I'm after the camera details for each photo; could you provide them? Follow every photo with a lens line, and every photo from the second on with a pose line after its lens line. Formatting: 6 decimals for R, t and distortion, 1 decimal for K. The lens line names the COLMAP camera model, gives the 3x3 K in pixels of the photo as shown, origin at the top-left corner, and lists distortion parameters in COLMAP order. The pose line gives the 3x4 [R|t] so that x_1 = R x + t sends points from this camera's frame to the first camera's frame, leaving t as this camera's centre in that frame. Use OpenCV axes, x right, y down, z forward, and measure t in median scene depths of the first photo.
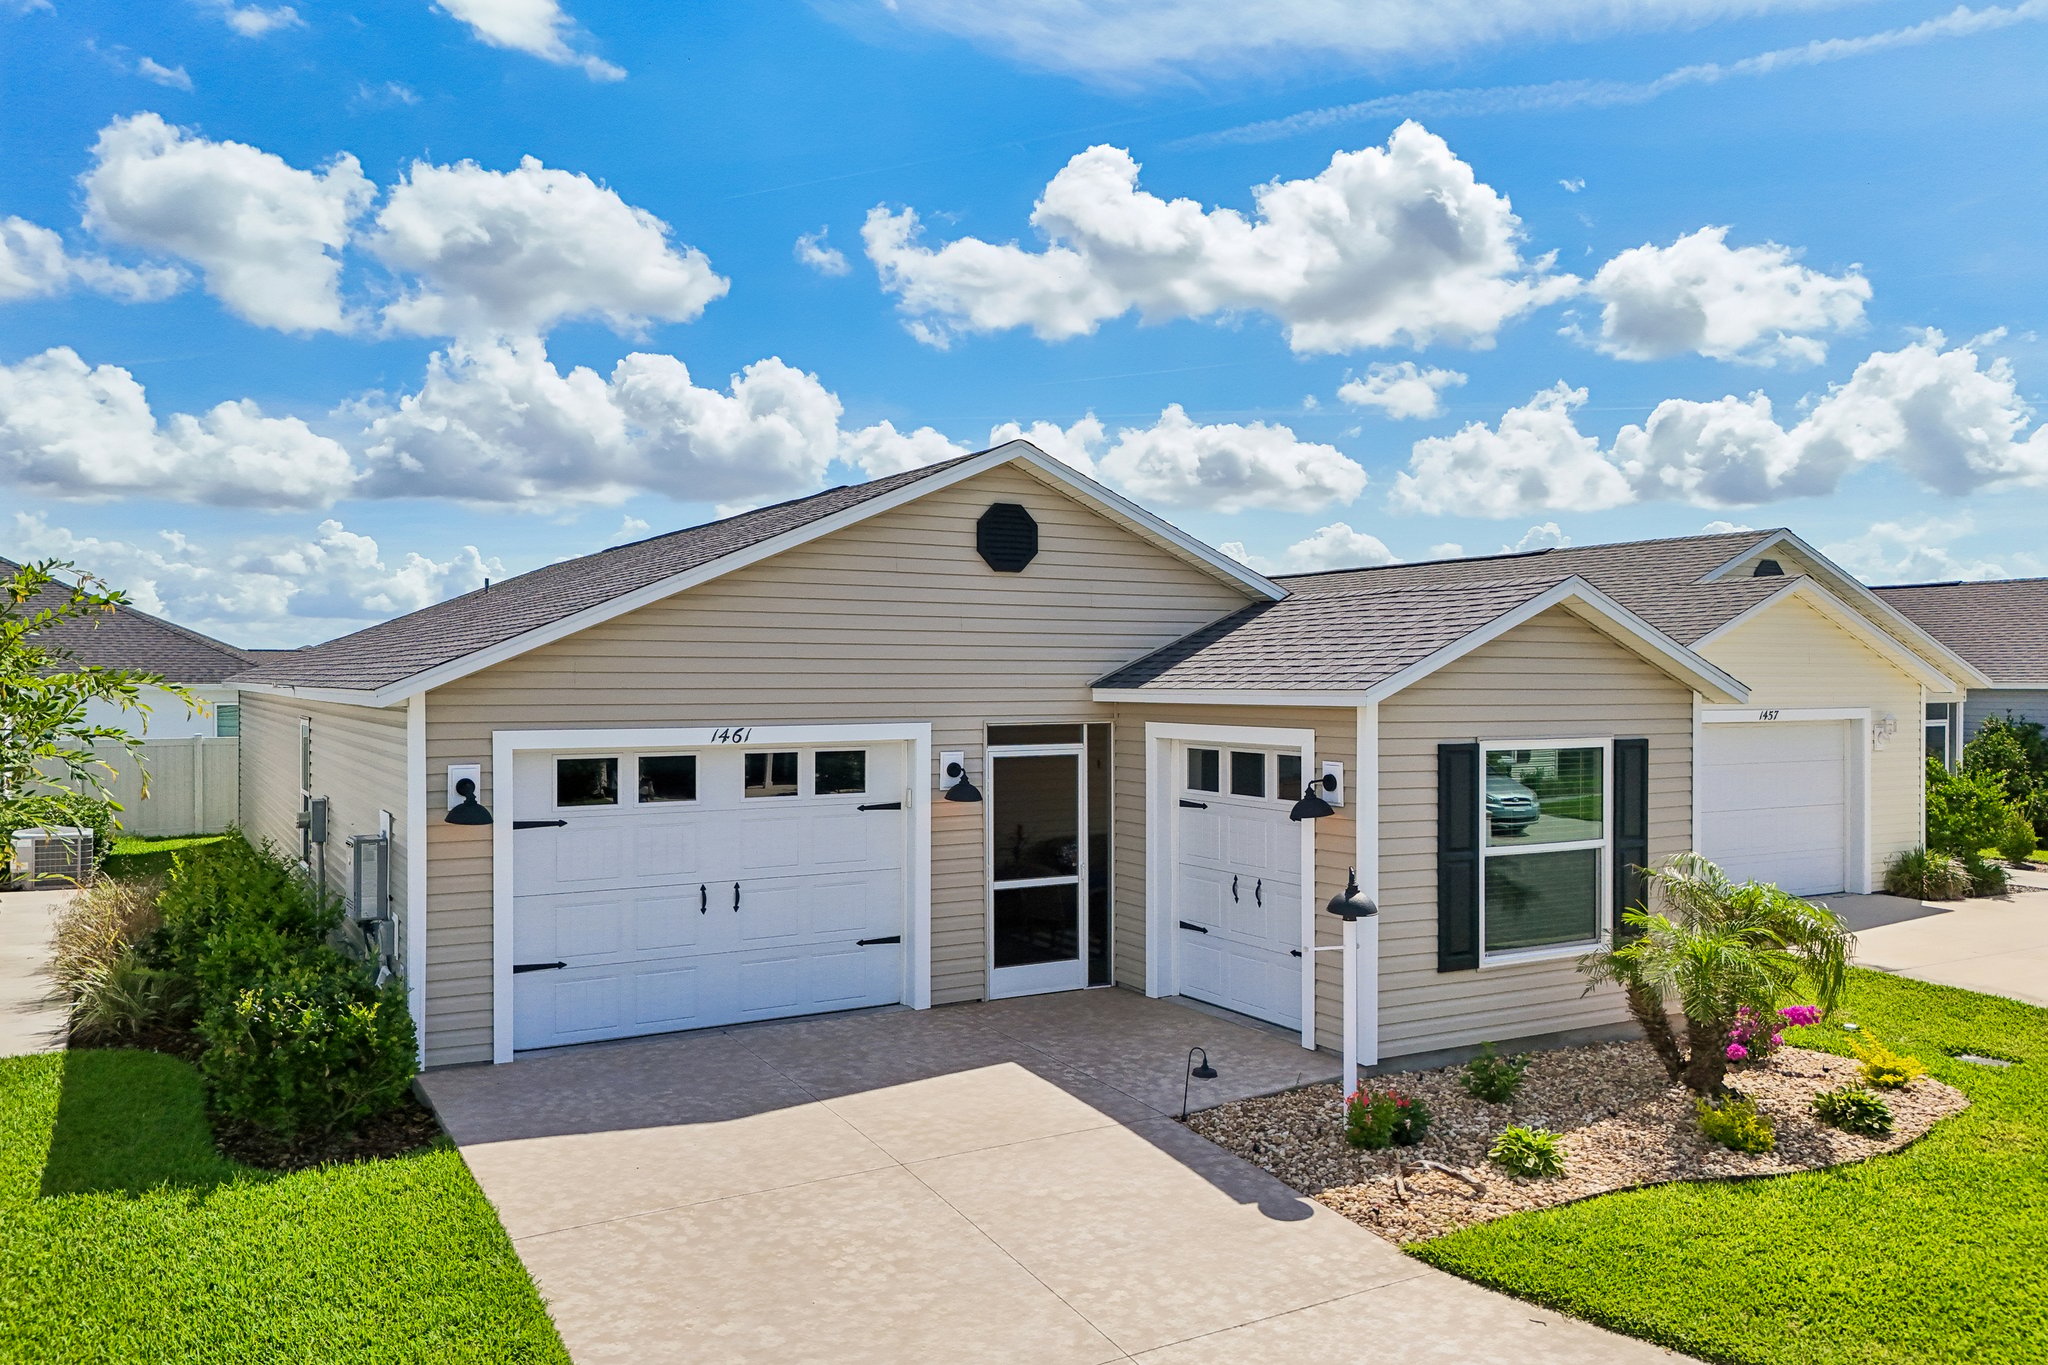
lens RADIAL K [[1534.5, 0, 1024.0], [0, 1534.5, 682.5], [0, 0, 1]] dist [0.026397, 0.000000]
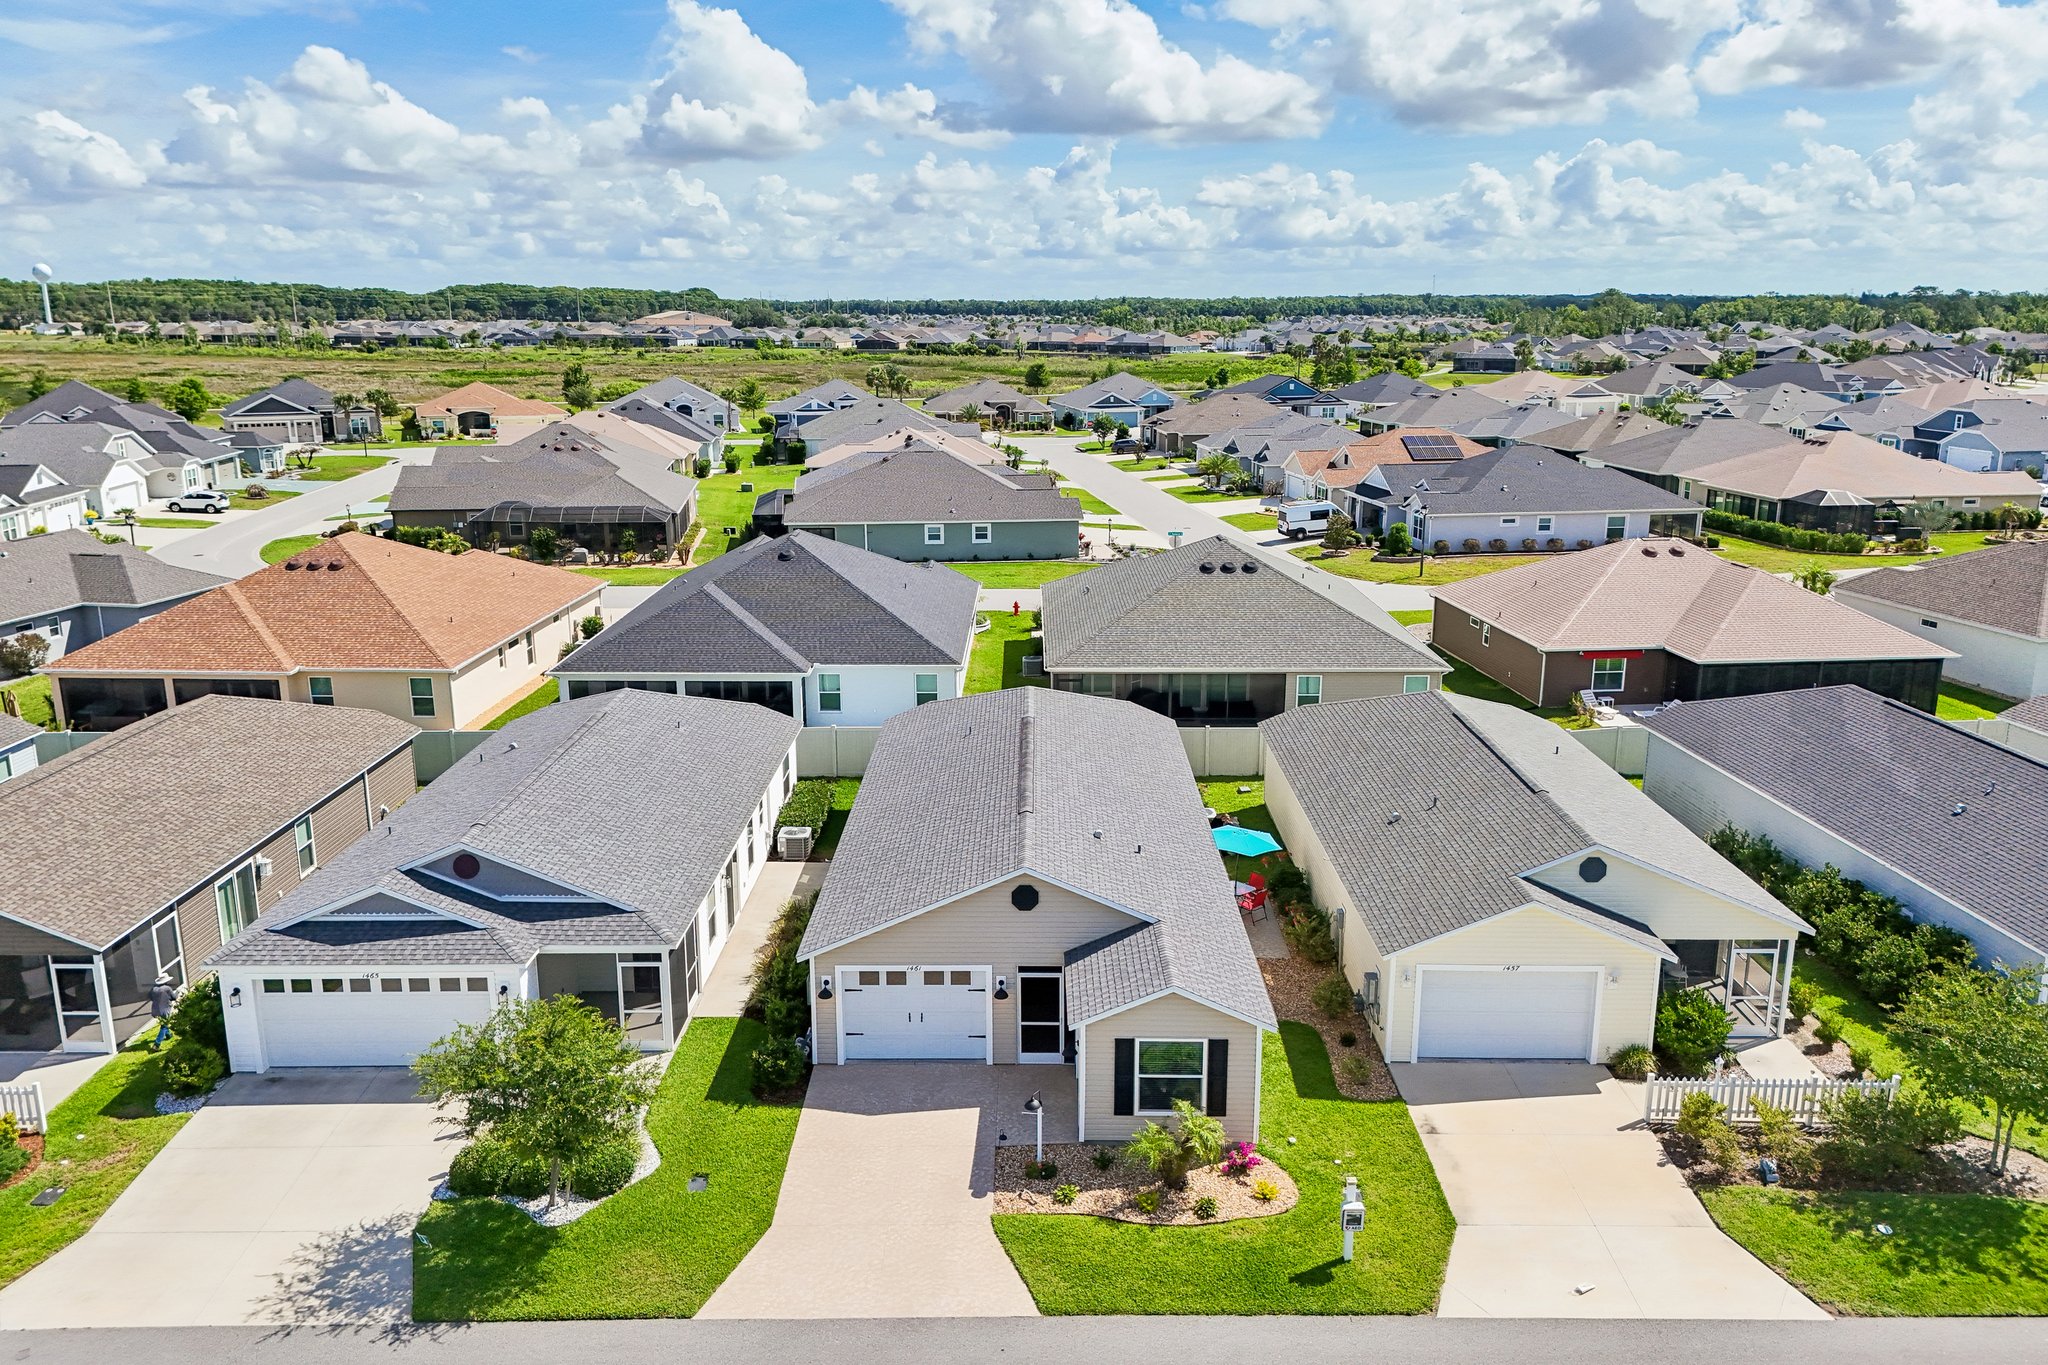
lens RADIAL K [[1512.2, 0, 1016.8], [0, 1512.2, 683.6], [0, 0, 1]] dist [0.067684, -0.081175]
pose [[0.860175, 0.115702, -0.496701, 1.329270], [0.001260, 0.973441, 0.228936, -1.142210], [0.509998, -0.197551, 0.837183, -1.170048]]
